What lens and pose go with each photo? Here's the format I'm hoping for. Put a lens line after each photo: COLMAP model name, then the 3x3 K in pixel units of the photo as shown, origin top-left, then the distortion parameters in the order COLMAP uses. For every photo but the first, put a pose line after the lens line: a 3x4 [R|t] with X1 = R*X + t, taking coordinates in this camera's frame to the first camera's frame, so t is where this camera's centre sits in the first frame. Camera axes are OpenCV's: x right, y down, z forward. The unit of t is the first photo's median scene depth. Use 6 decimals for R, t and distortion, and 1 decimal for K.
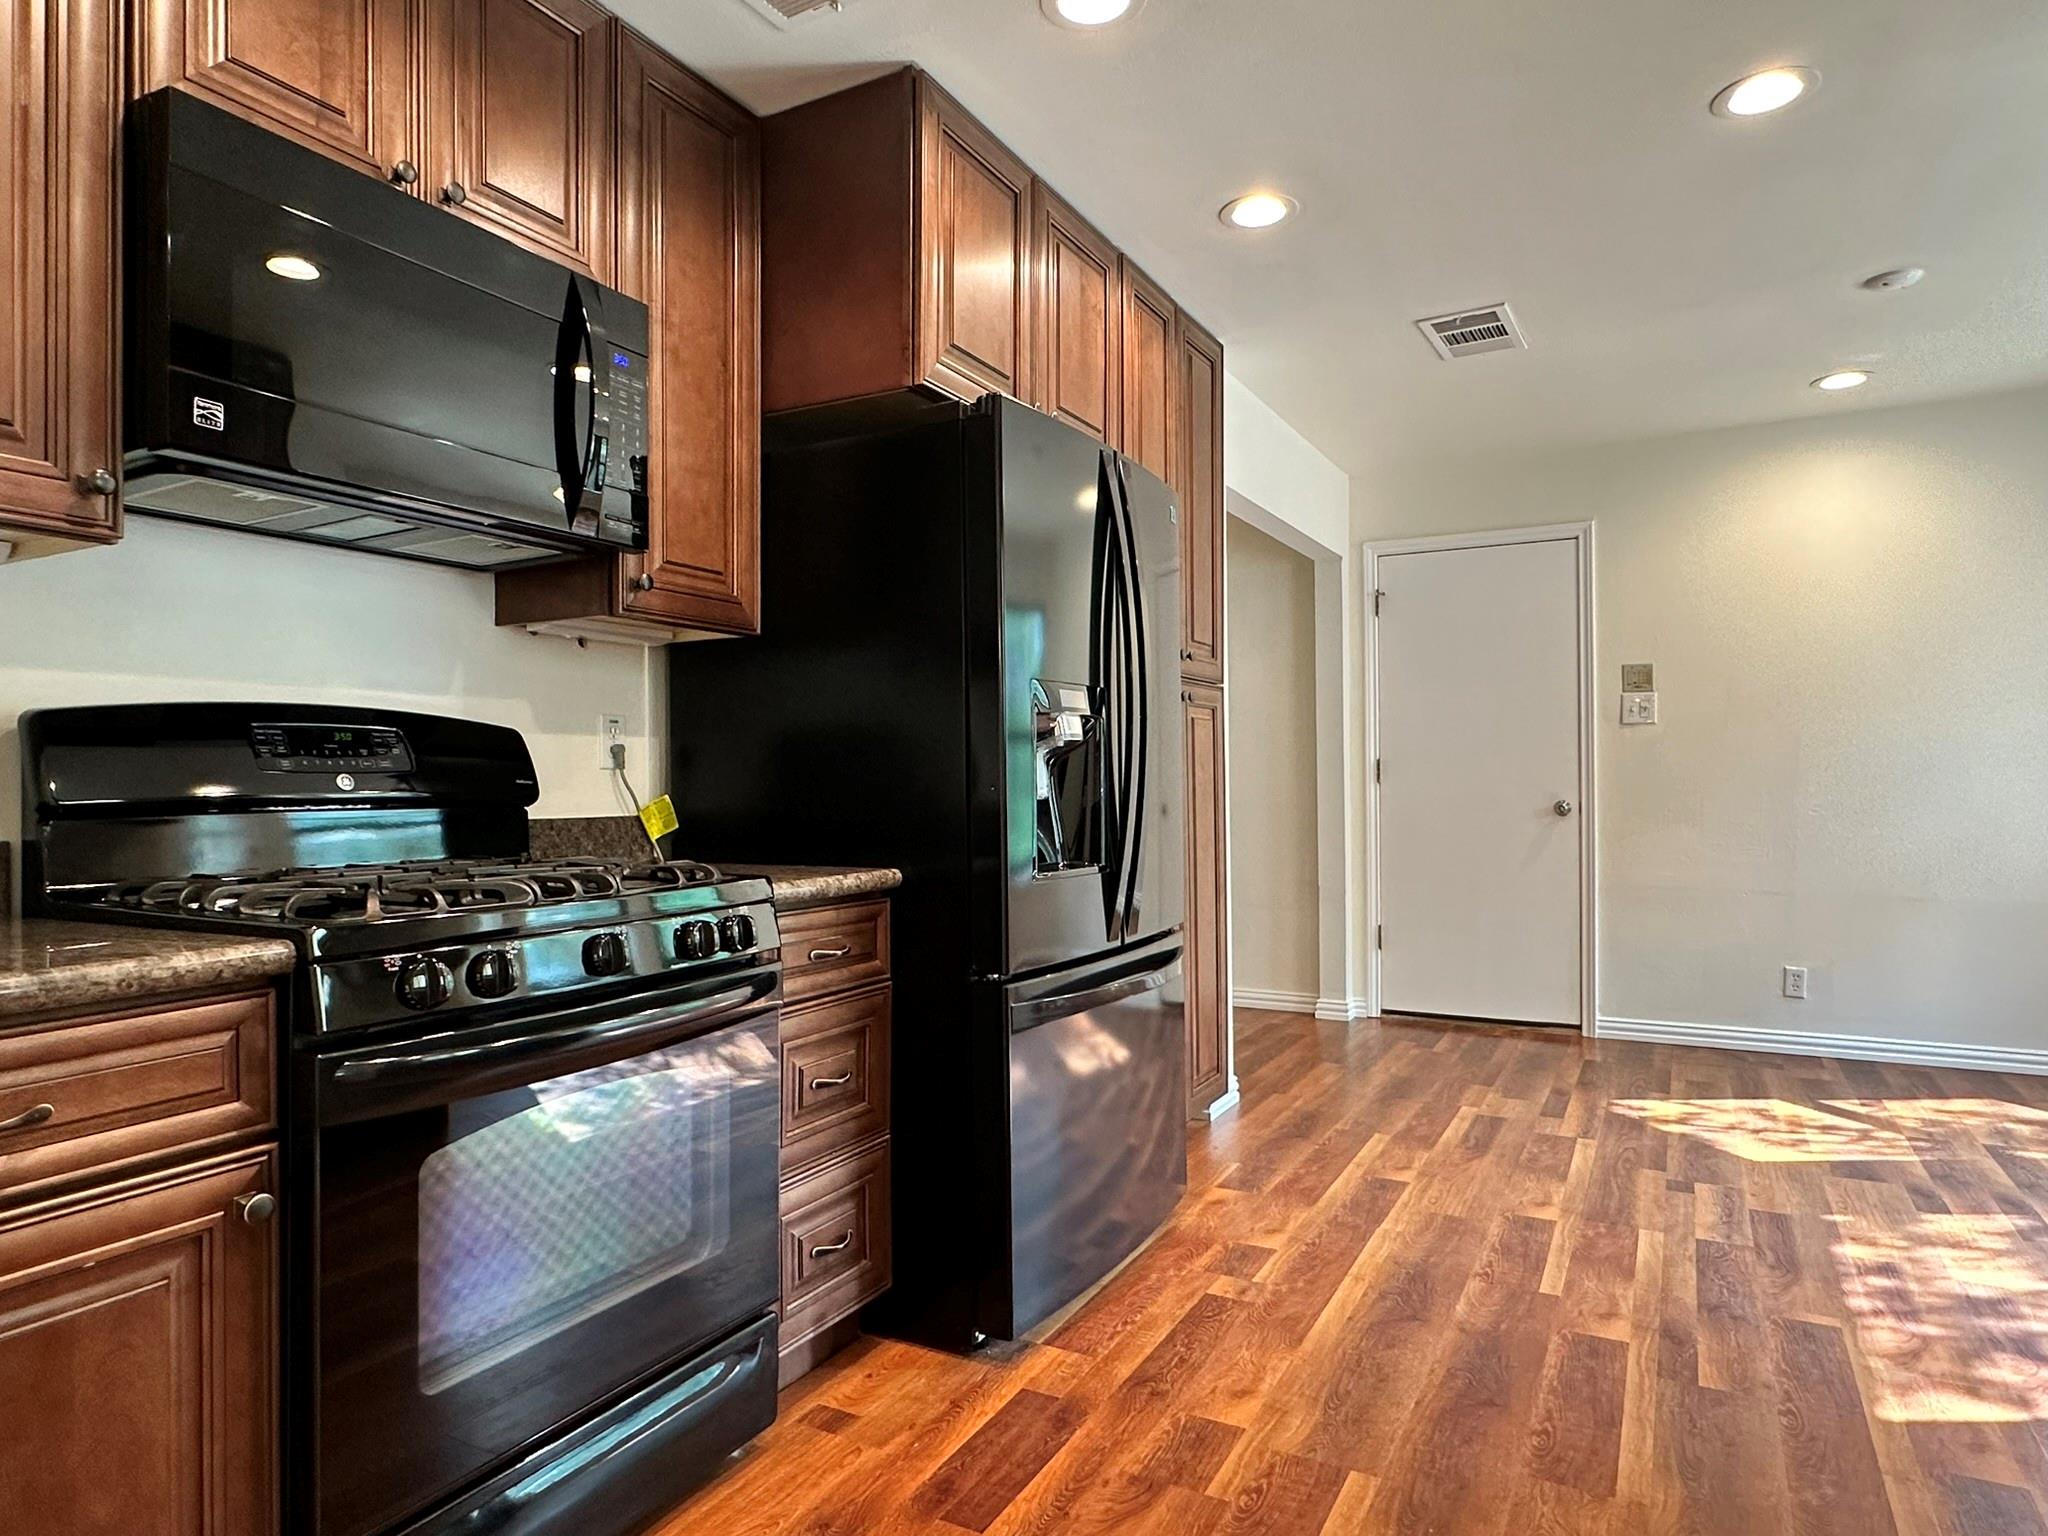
lens RADIAL K [[1210.5, 0, 1013.5], [0, 1210.5, 778.6], [0, 0, 1]] dist [-0.015037, 0.004032]
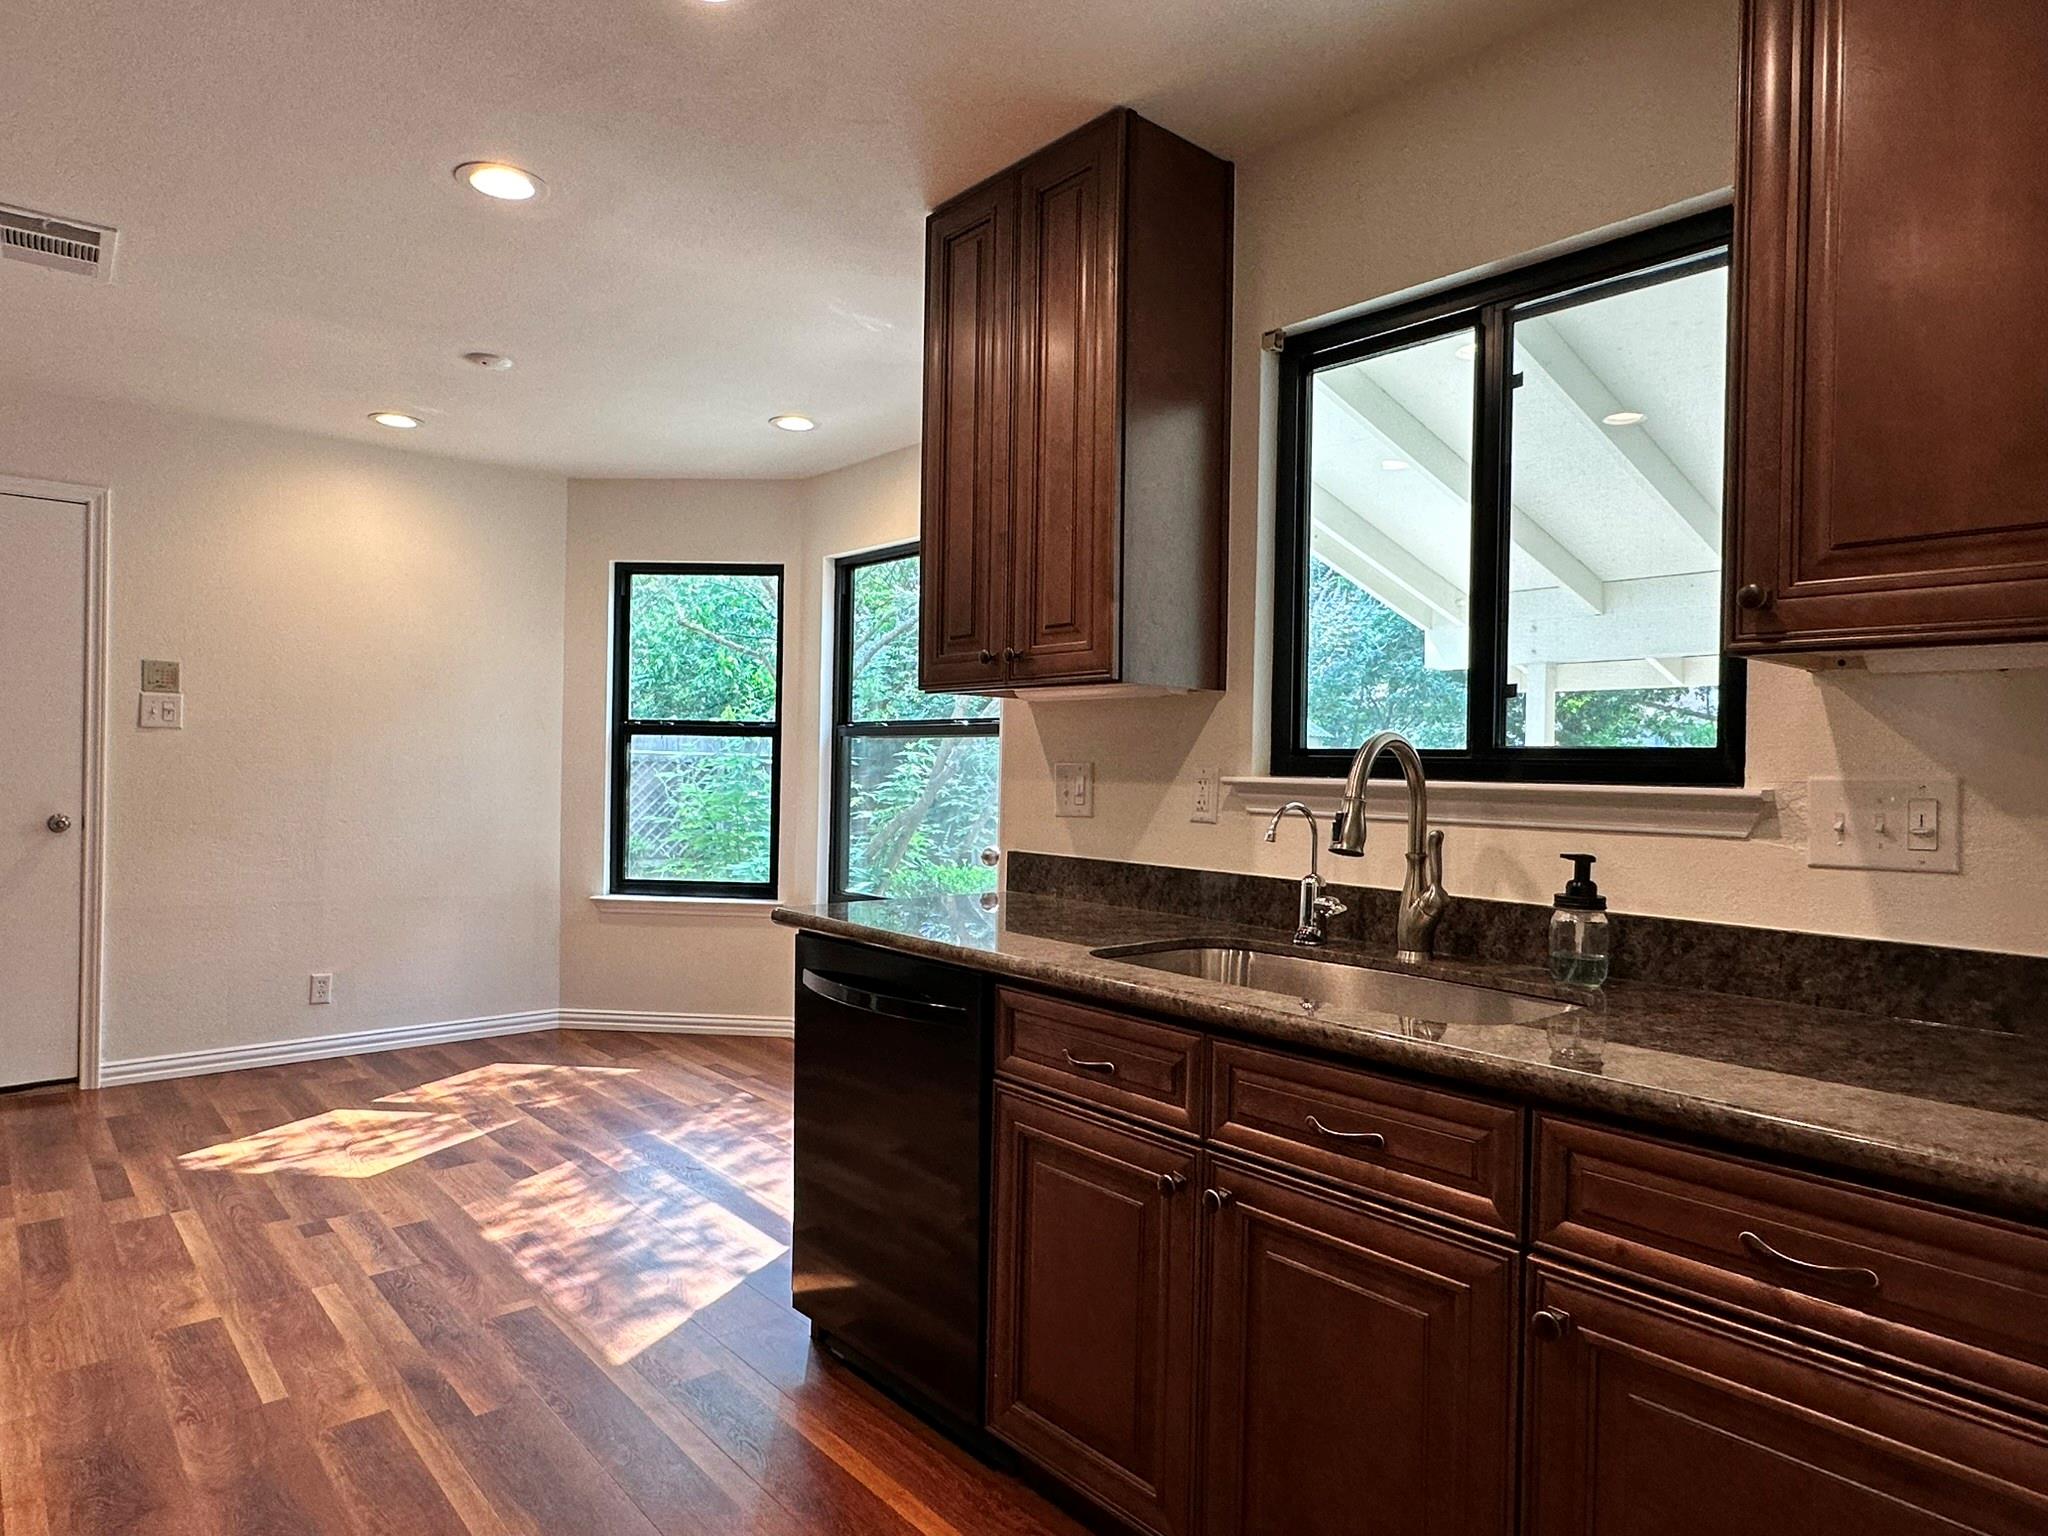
lens RADIAL K [[1210.5, 0, 1019.4], [0, 1210.5, 763.6], [0, 0, 1]] dist [-0.015037, 0.004032]
pose [[0.322023, 0.010499, 0.946674, -0.192410], [-0.023774, 0.999713, -0.003000, -0.048491], [-0.946433, -0.021540, 0.322180, 0.164930]]
